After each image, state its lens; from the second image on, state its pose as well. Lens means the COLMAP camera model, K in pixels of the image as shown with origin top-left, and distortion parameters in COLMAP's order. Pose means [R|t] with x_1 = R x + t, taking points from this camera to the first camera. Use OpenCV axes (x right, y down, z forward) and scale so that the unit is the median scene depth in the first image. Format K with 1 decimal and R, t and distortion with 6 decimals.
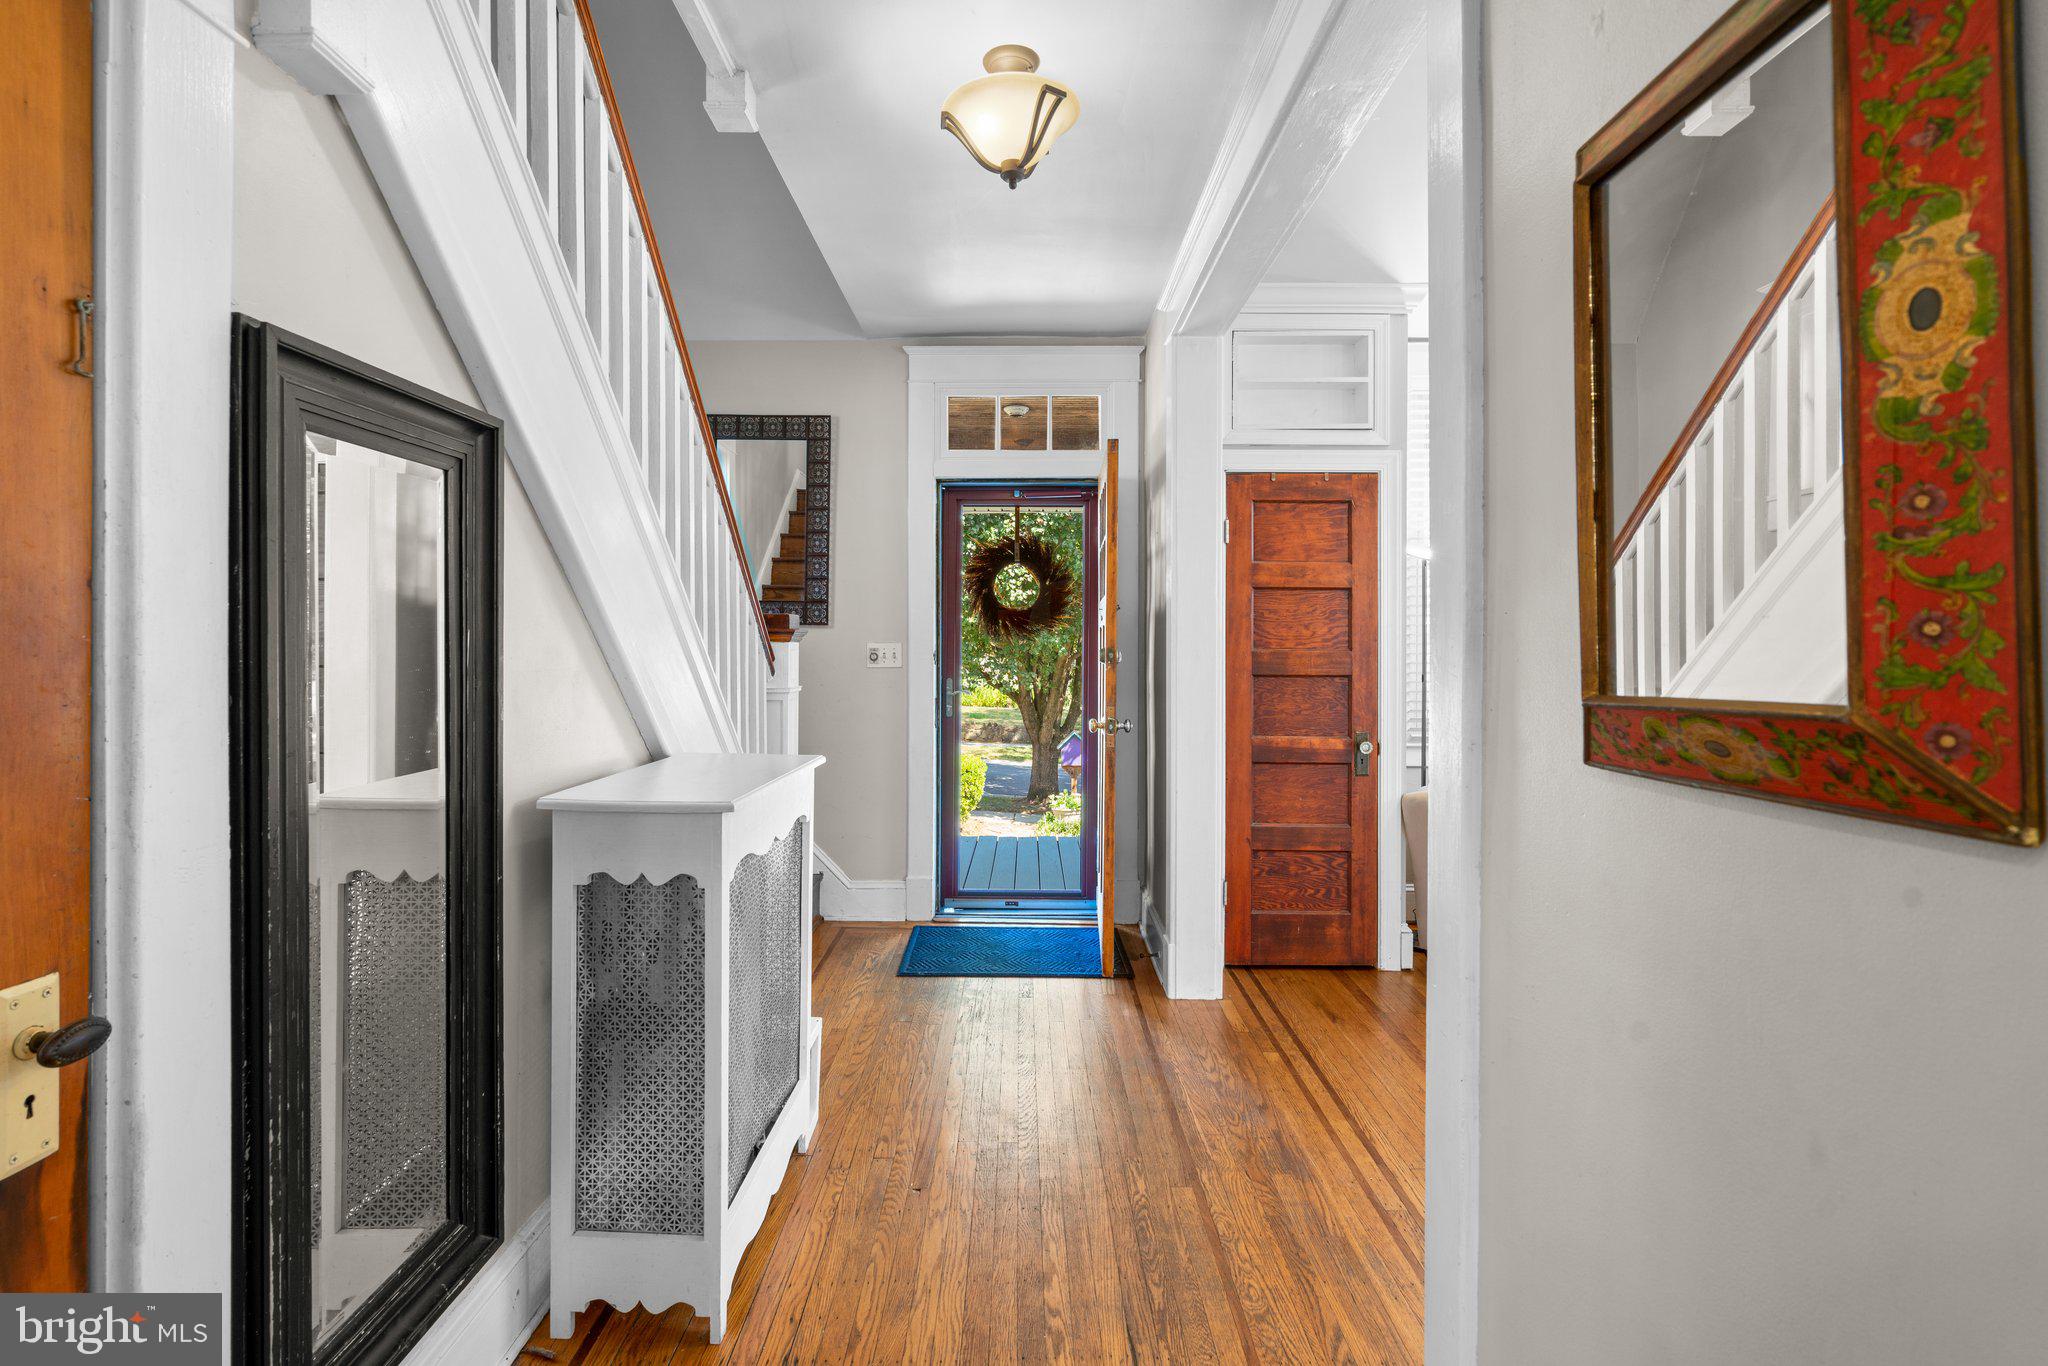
lens RADIAL K [[936.4, 0, 1016.5], [0, 936.4, 655.8], [0, 0, 1]] dist [-0.000933, 0.000631]
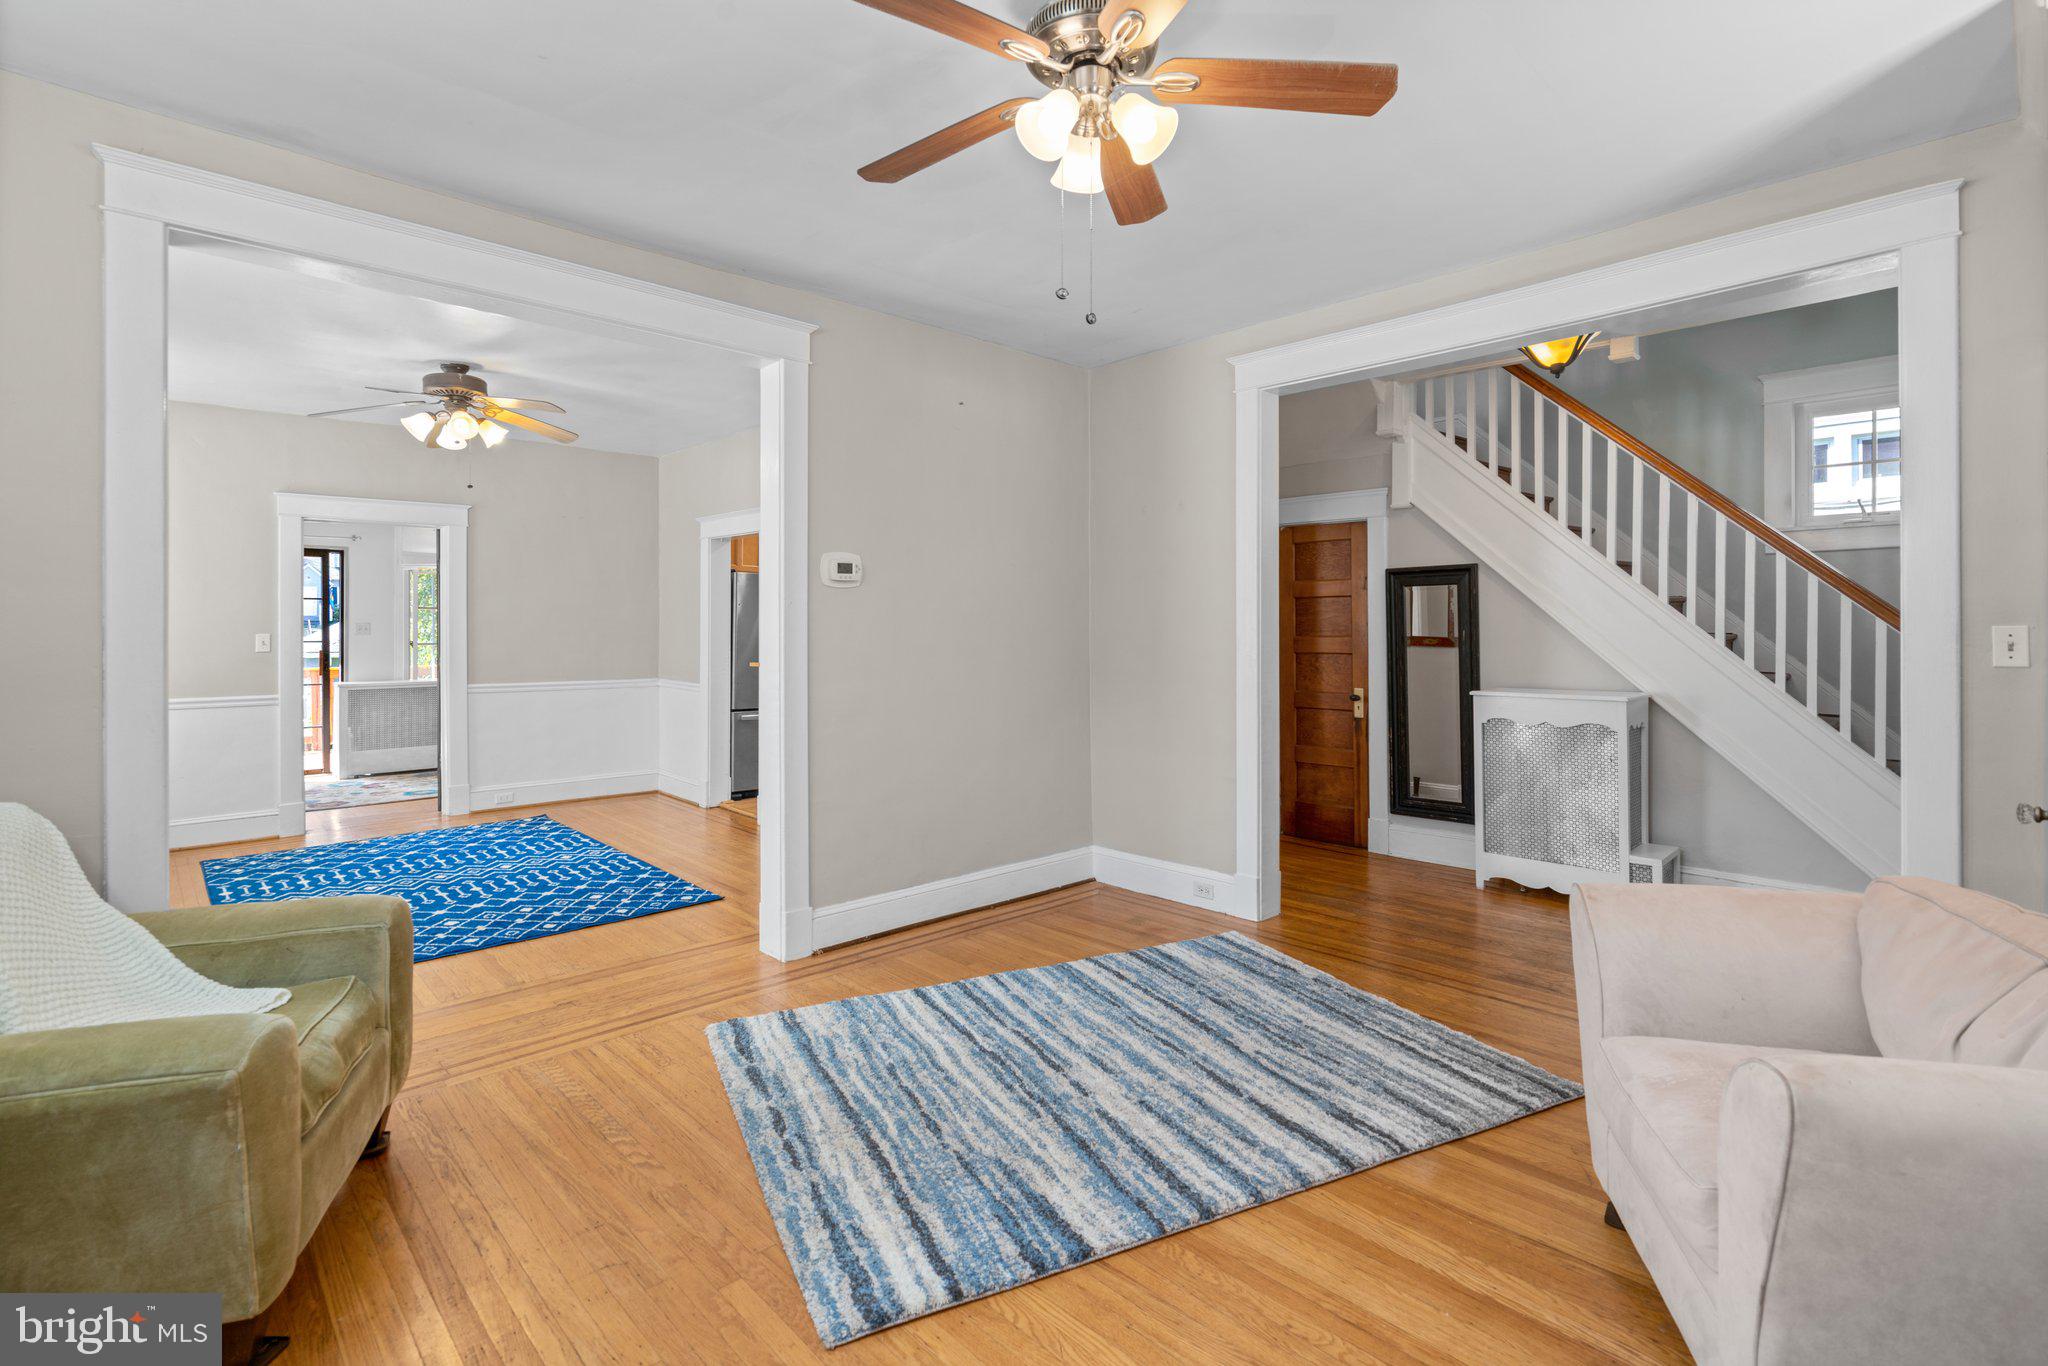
lens RADIAL K [[953.5, 0, 1017.0], [0, 953.5, 626.5], [0, 0, 1]] dist [-0.002322, 0.000103]
pose [[-0.727754, -0.002727, -0.685833, 1.217064], [-0.006798, 0.999972, 0.003237, -0.016034], [0.685805, 0.007018, -0.727752, 0.991180]]
